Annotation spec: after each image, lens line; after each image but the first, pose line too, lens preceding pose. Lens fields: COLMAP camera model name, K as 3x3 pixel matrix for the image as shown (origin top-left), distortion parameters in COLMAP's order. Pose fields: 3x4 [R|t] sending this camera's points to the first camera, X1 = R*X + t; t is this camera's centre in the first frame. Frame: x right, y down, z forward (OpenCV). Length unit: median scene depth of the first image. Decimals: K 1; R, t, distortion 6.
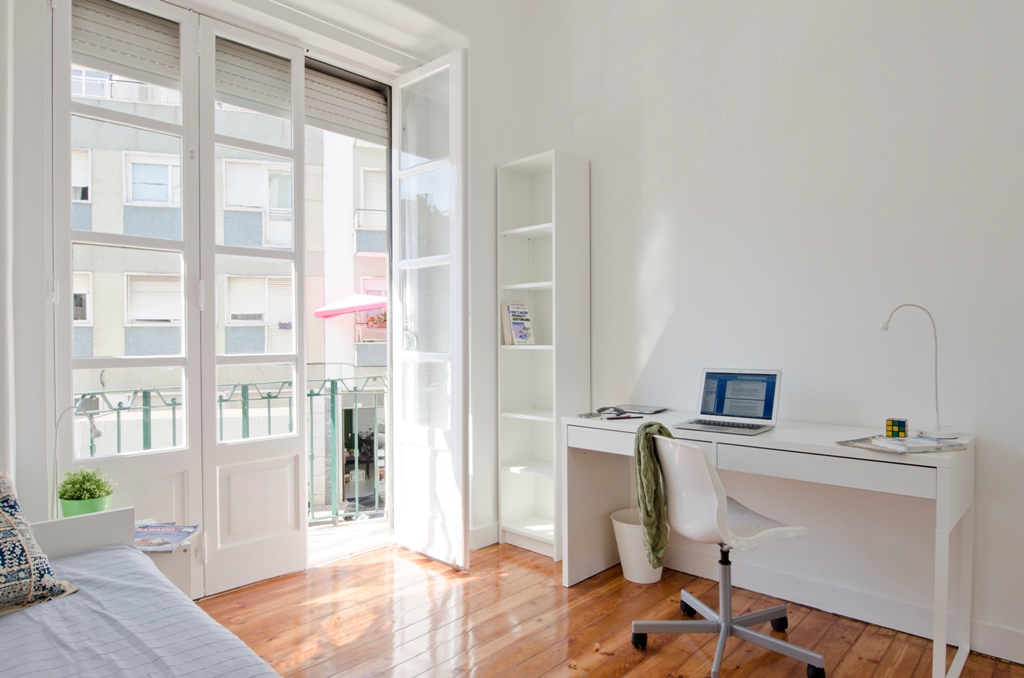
lens RADIAL K [[667.8, 0, 492.6], [0, 667.8, 343.9], [0, 0, 1]] dist [-0.005642, -0.002275]
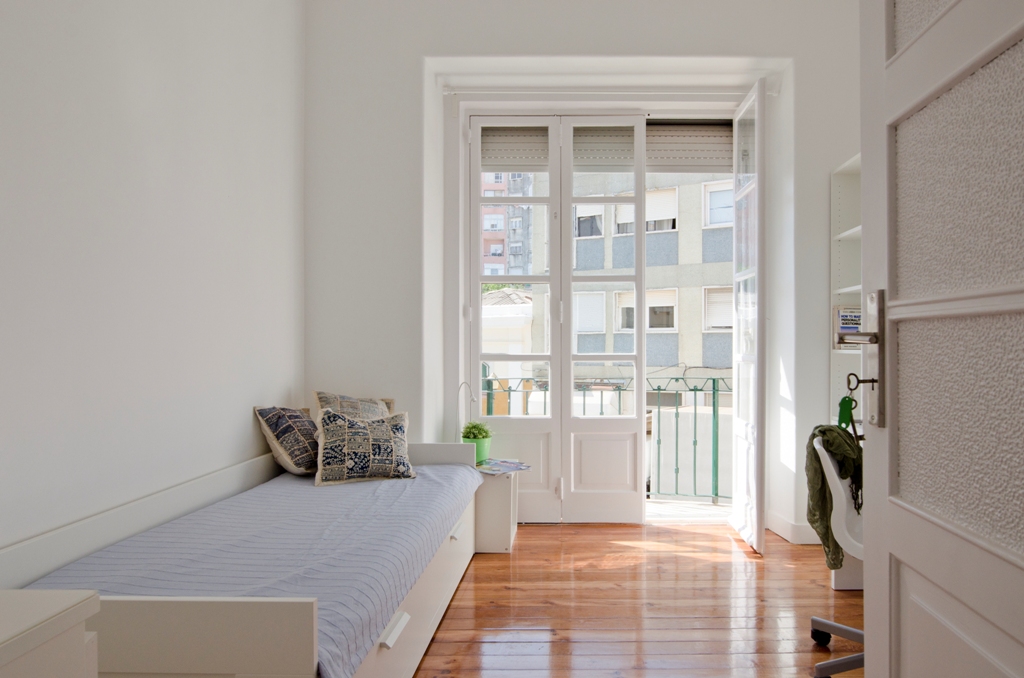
lens RADIAL K [[624.5, 0, 512.5], [0, 624.5, 347.8], [0, 0, 1]] dist [-0.005996, -0.002438]
pose [[0.691847, 0.008248, -0.721997, 0.411259], [-0.008913, 0.999956, 0.002883, 0.001183], [0.721989, 0.004440, 0.691890, -0.003353]]
